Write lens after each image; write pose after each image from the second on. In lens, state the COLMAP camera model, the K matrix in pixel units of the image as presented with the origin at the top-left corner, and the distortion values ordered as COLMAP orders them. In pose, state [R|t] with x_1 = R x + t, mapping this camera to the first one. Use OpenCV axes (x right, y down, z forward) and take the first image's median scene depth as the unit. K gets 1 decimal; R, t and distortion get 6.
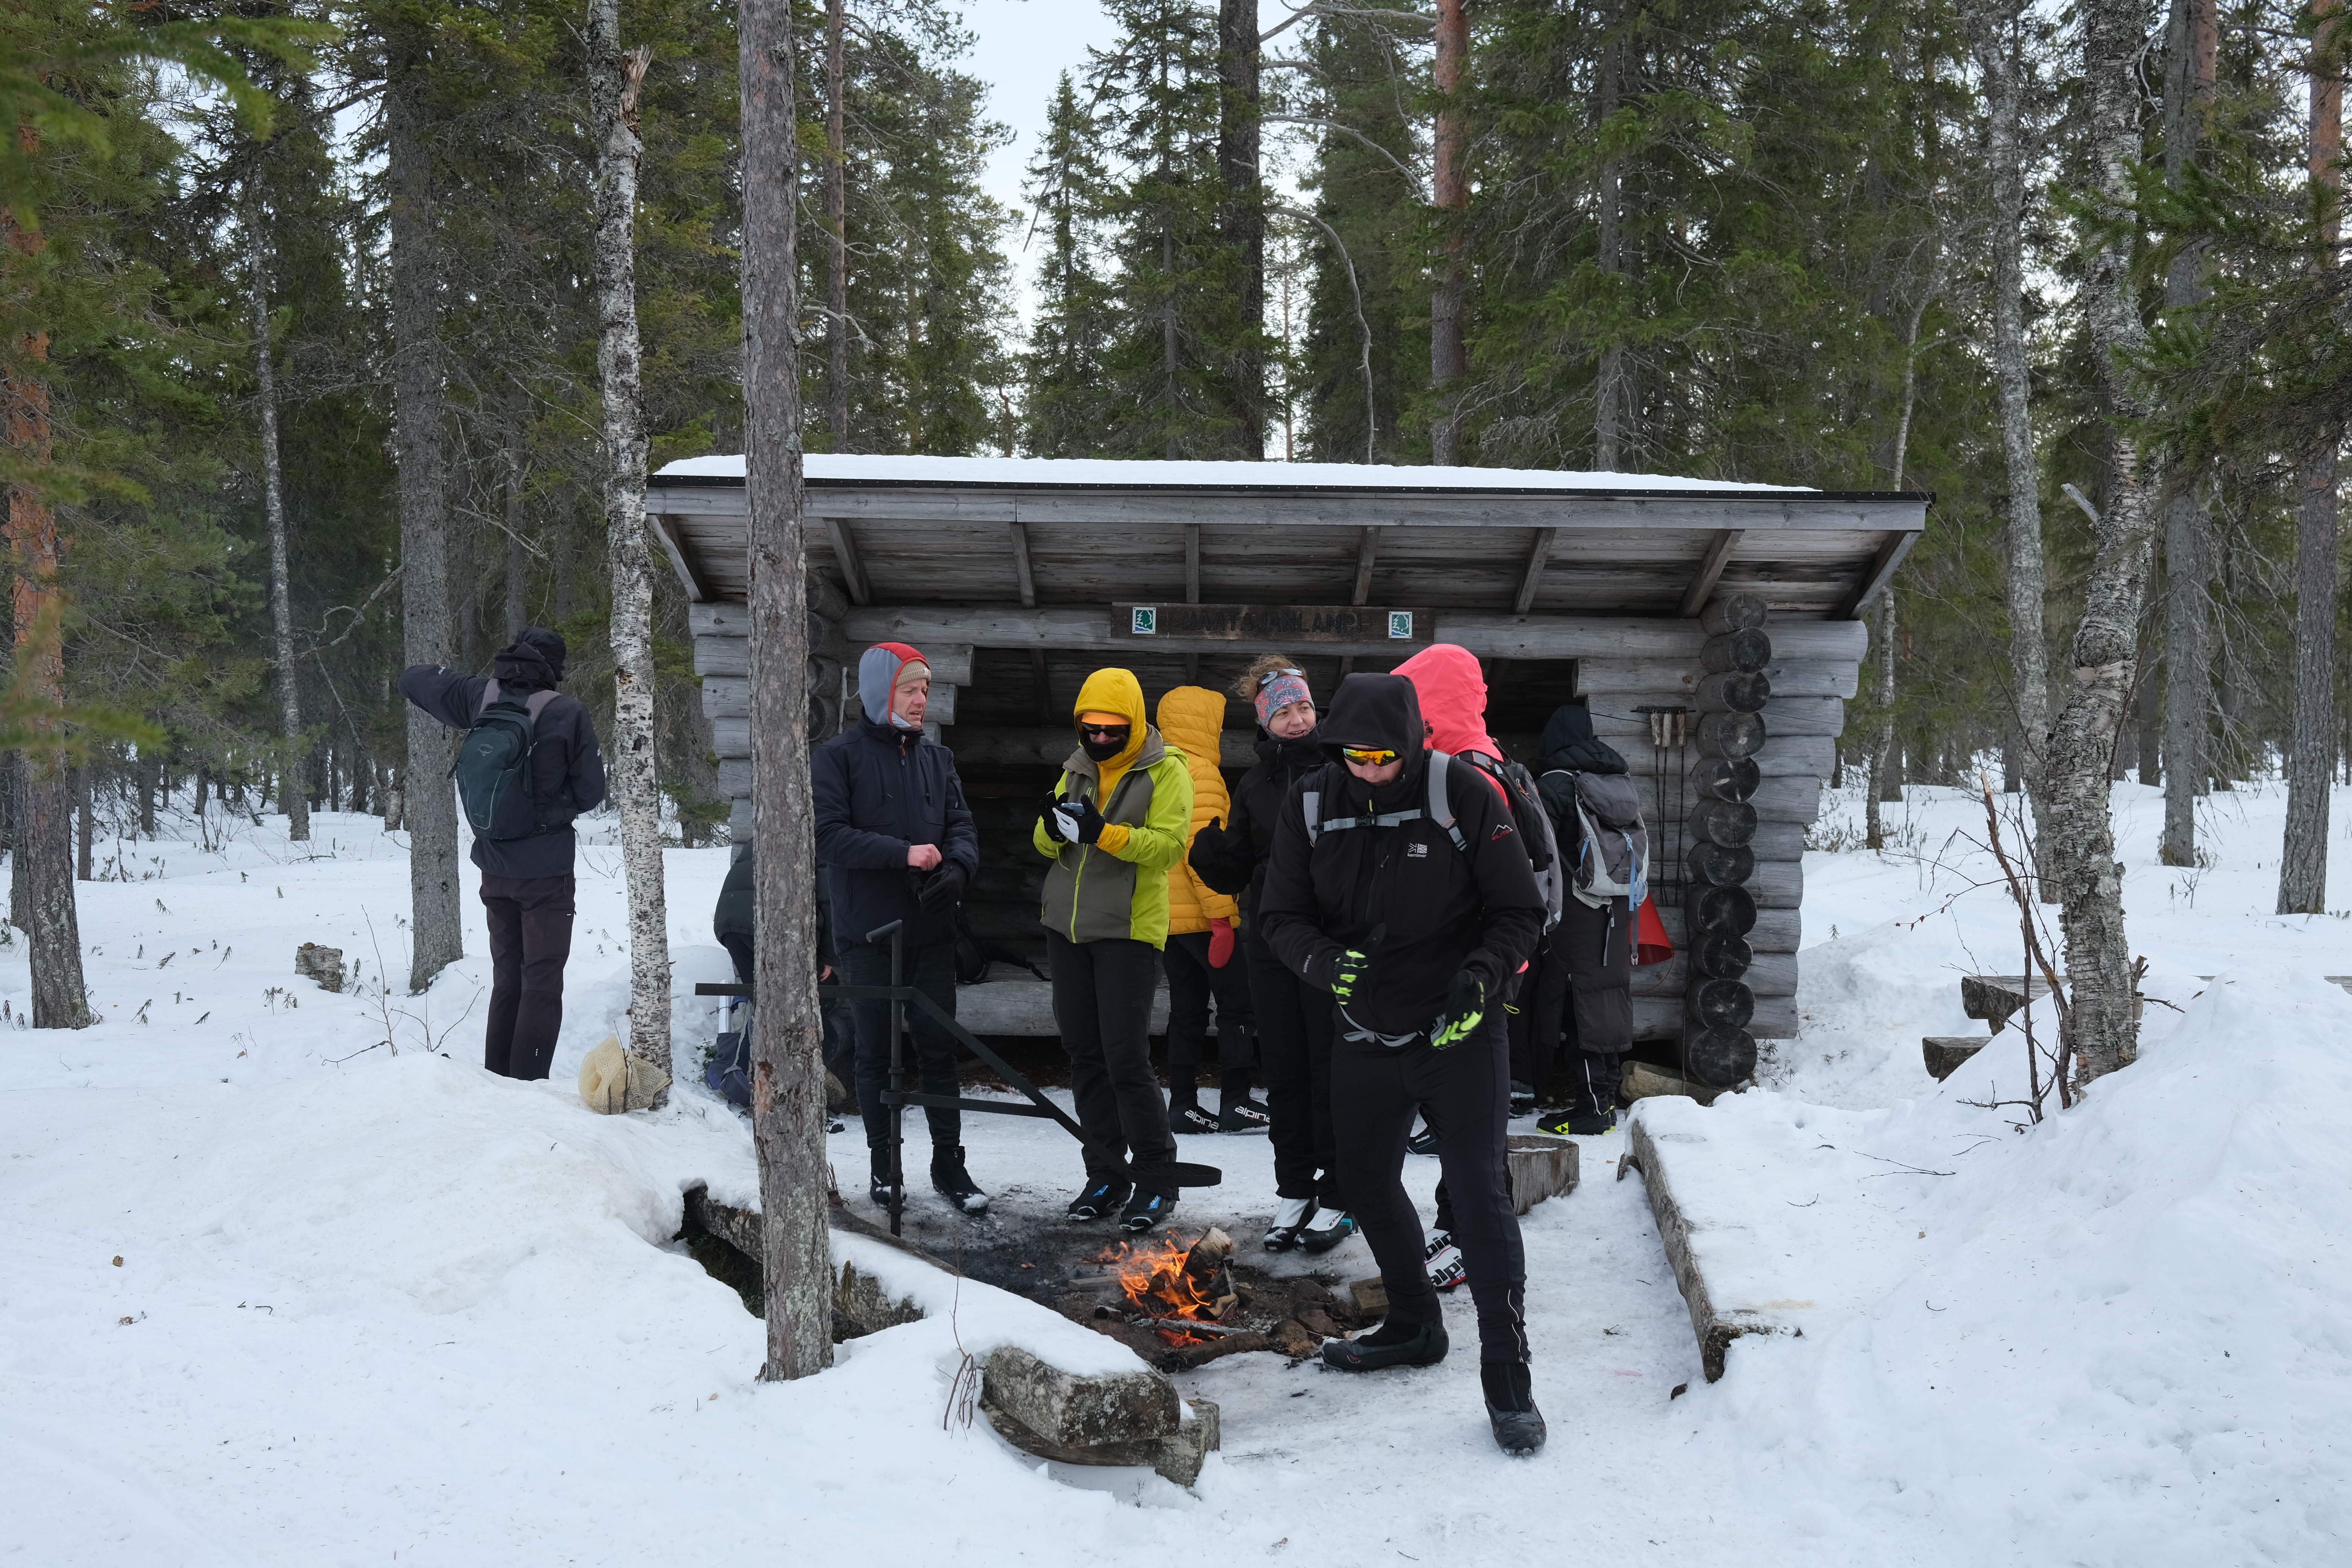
lens RADIAL K [[2407.2, 0, 1175.6], [0, 2407.2, 804.2], [0, 0, 1]] dist [-0.053398, 0.151229]
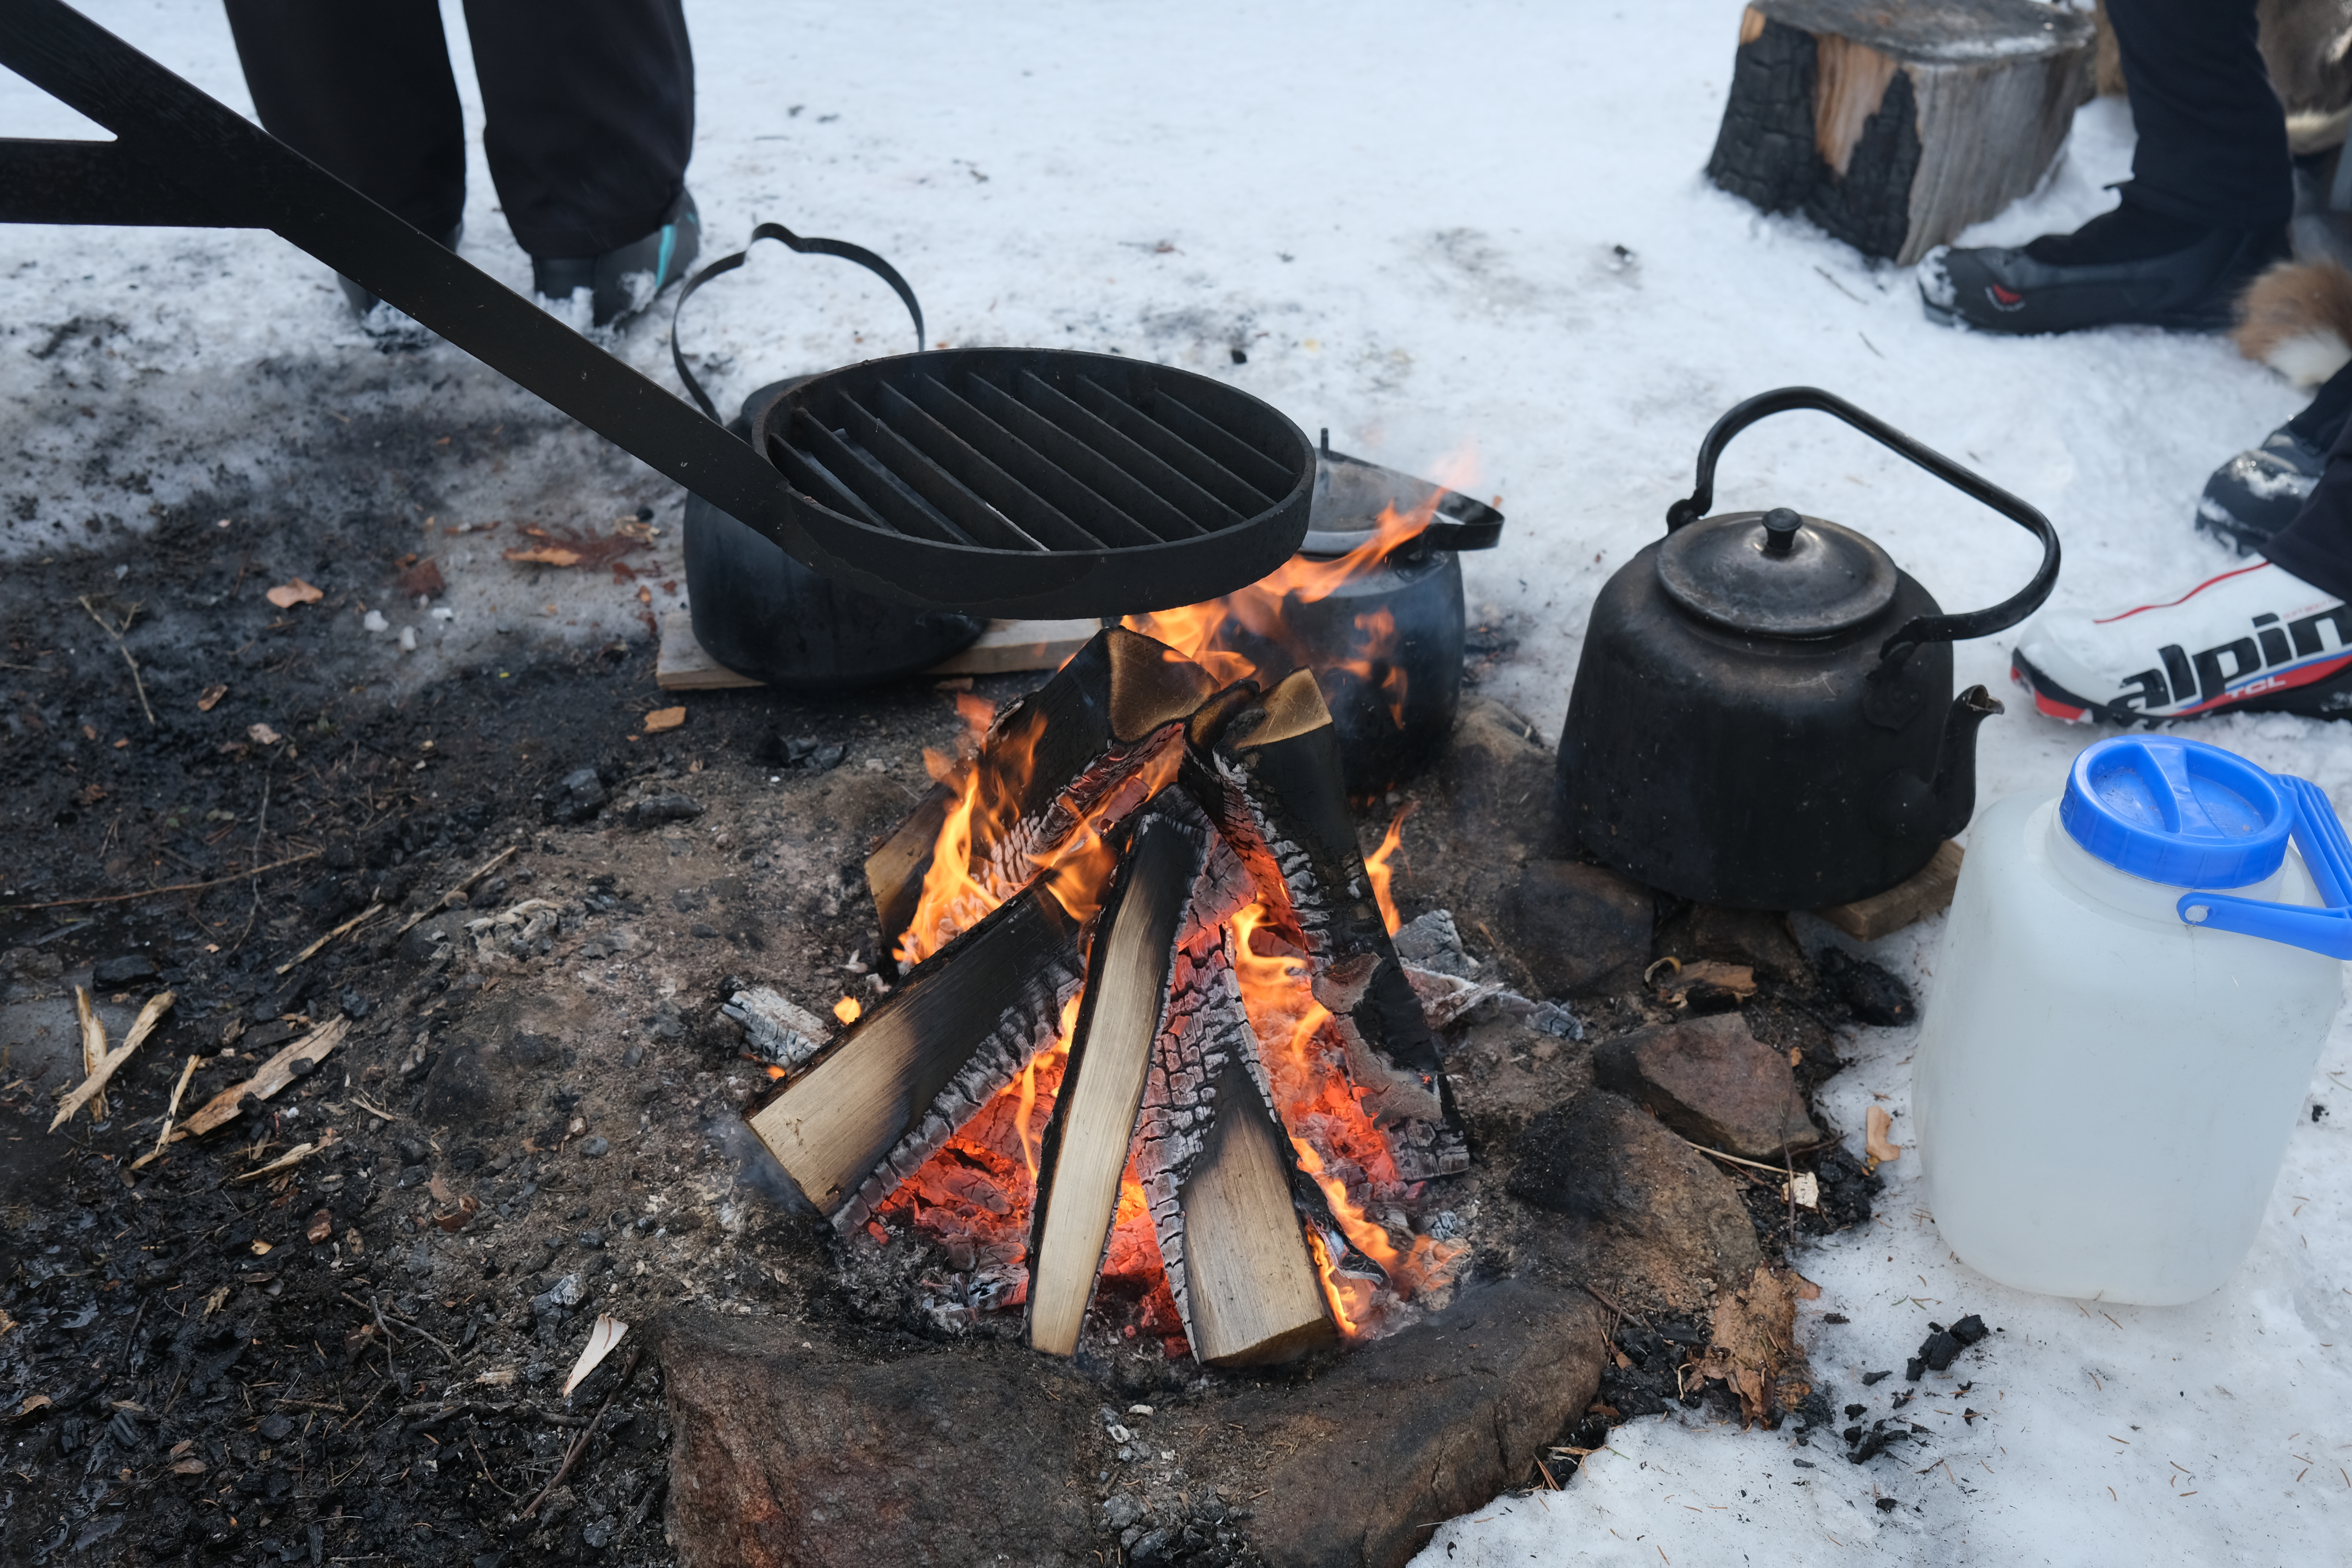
lens RADIAL K [[2407.2, 0, 1175.6], [0, 2407.2, 804.2], [0, 0, 1]] dist [-0.053398, 0.151229]
pose [[0.968383, -0.113098, 0.222360, -0.020632], [-0.016299, 0.860743, 0.508778, 0.053748], [-0.248936, -0.496316, 0.831685, 0.527718]]
